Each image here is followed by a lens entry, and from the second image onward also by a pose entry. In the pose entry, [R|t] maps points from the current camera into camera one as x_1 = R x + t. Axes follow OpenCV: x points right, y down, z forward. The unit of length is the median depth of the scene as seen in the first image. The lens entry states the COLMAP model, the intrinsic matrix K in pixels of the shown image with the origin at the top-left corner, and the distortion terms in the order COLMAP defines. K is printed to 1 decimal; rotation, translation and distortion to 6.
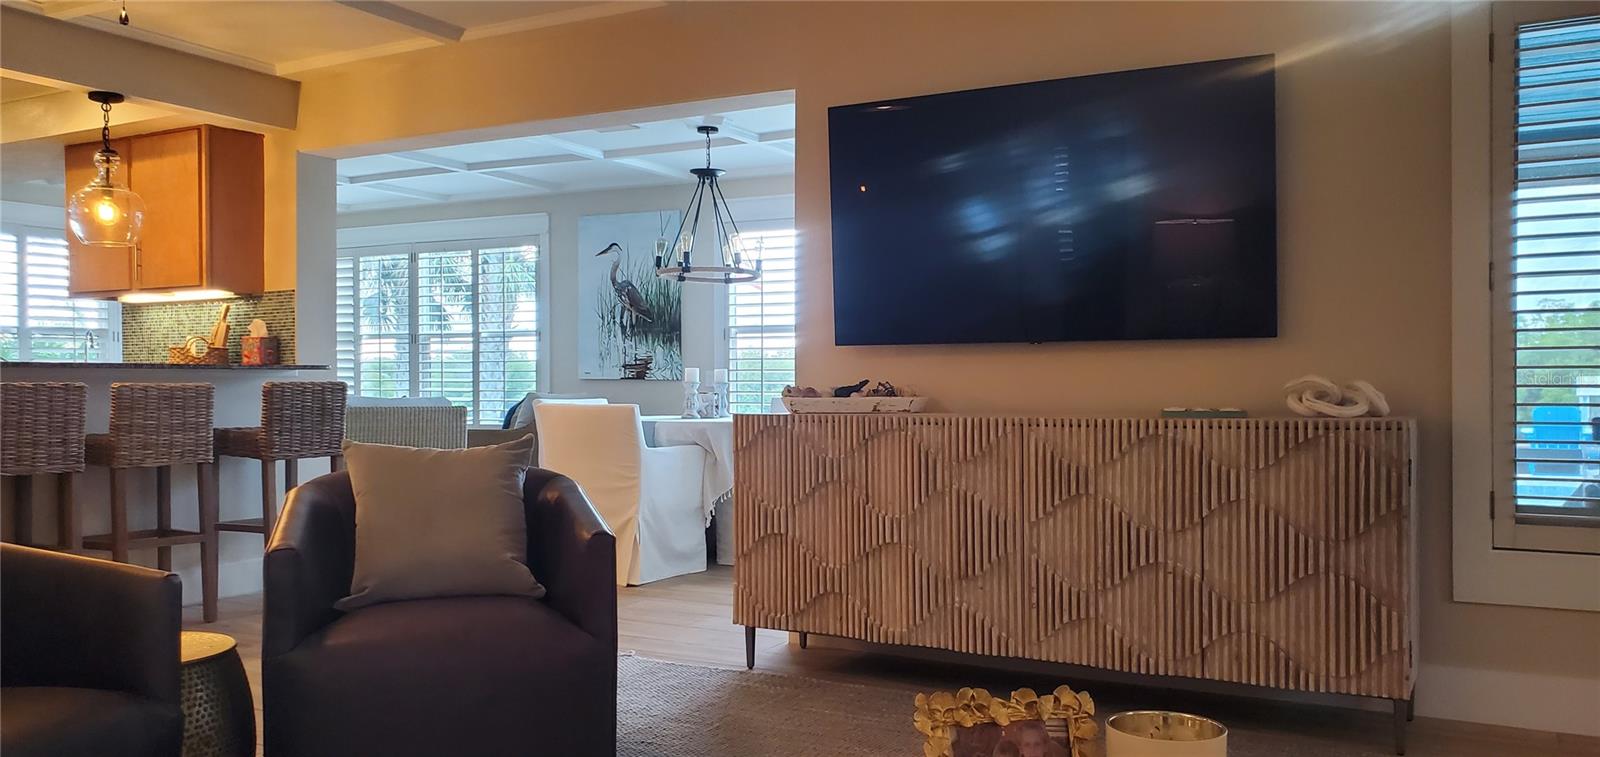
lens RADIAL K [[1234.6, 0, 795.5], [0, 1234.6, 384.0], [0, 0, 1]] dist [0.005690, -0.002779]
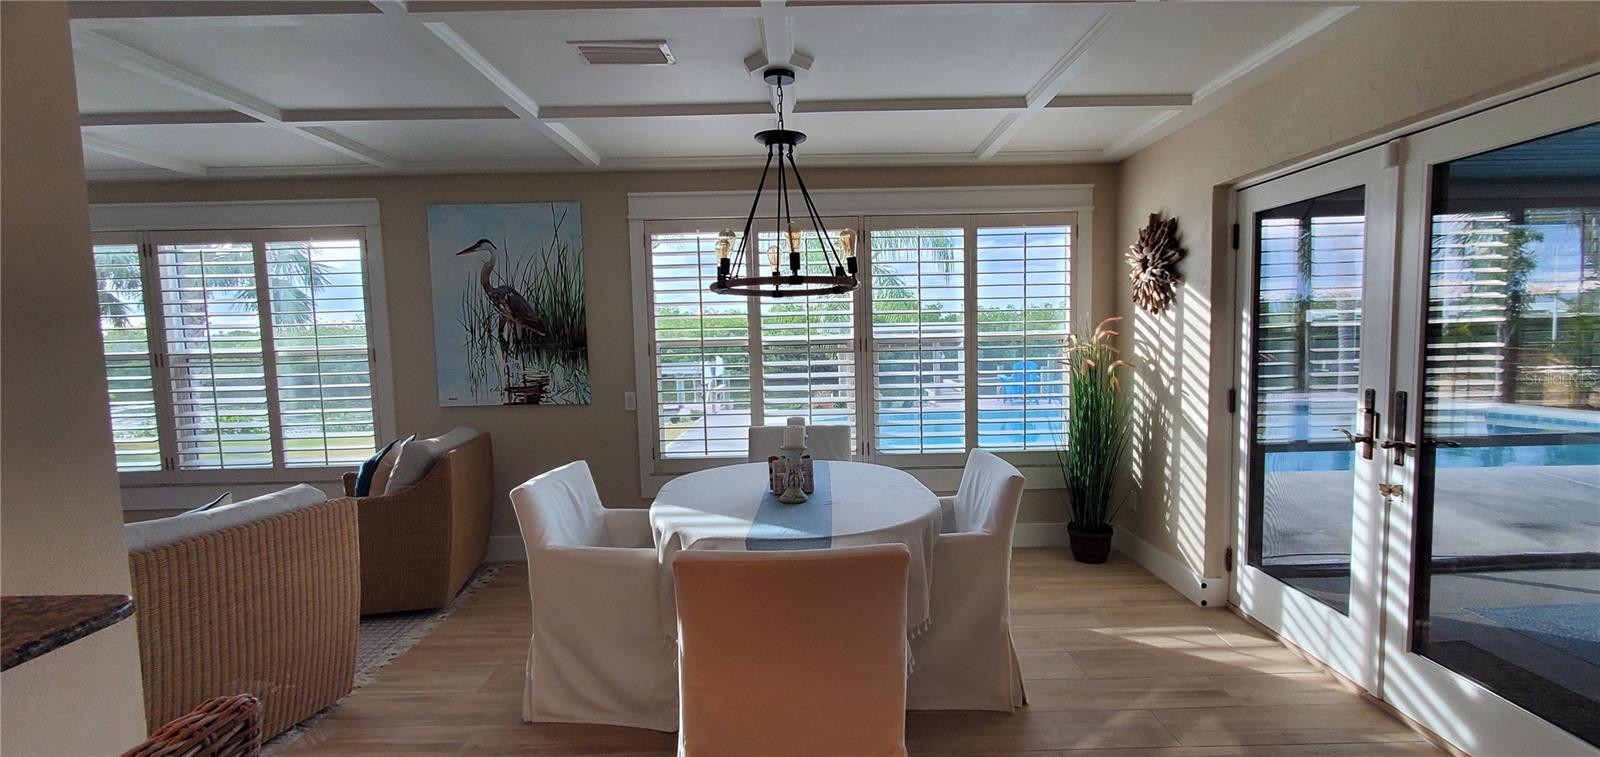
lens RADIAL K [[724.0, 0, 805.2], [0, 724.0, 367.3], [0, 0, 1]] dist [0.002588, 0.000092]
pose [[0.875515, -0.049644, 0.480635, -0.197647], [0.030154, 0.998383, 0.048193, -0.046956], [-0.482250, -0.027701, 0.875596, 0.480567]]
